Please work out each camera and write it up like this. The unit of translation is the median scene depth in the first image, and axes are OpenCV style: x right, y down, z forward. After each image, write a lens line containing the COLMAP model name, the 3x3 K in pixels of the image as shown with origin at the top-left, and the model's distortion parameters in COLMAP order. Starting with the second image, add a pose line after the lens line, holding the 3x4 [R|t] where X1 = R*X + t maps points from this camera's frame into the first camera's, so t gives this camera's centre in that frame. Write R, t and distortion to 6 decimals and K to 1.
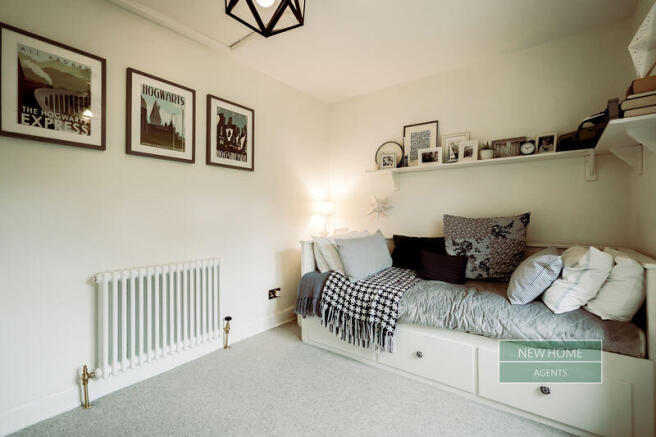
lens RADIAL K [[305.2, 0, 320.5], [0, 305.2, 215.5], [0, 0, 1]] dist [-0.001046, 0.001021]
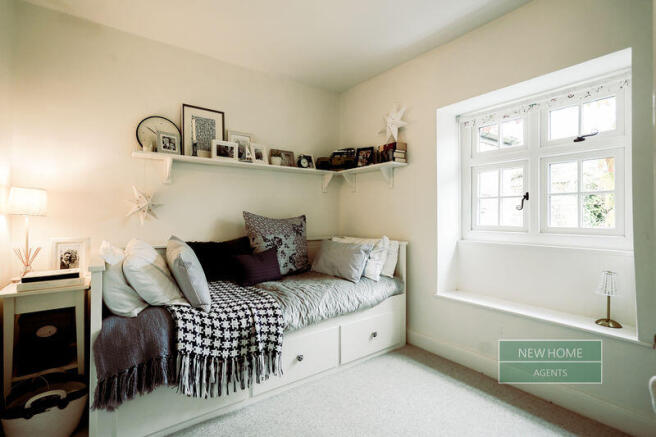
lens RADIAL K [[311.6, 0, 325.4], [0, 311.6, 212.2], [0, 0, 1]] dist [-0.016033, 0.019075]
pose [[0.267939, 0.001510, 0.963435, -0.508767], [-0.002431, 0.999997, -0.000892, -0.013011], [-0.963433, -0.002103, 0.267942, 0.534338]]
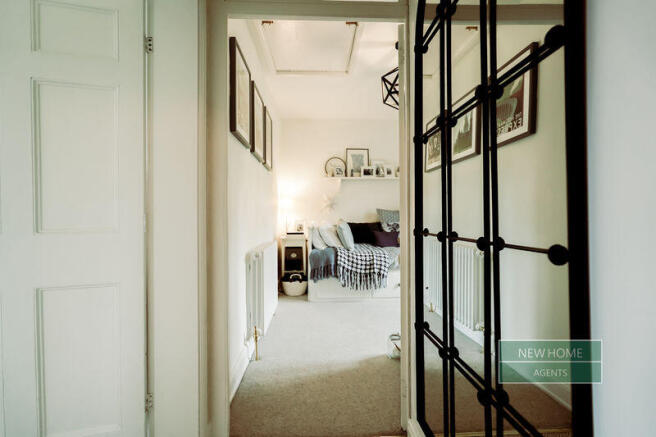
lens RADIAL K [[305.2, 0, 320.5], [0, 305.2, 215.5], [0, 0, 1]] dist [-0.001046, 0.001021]
pose [[0.766601, -0.001396, 0.642122, -0.965880], [0.008015, 0.999941, -0.007396, 0.049106], [-0.642073, 0.010816, 0.766567, -0.057784]]
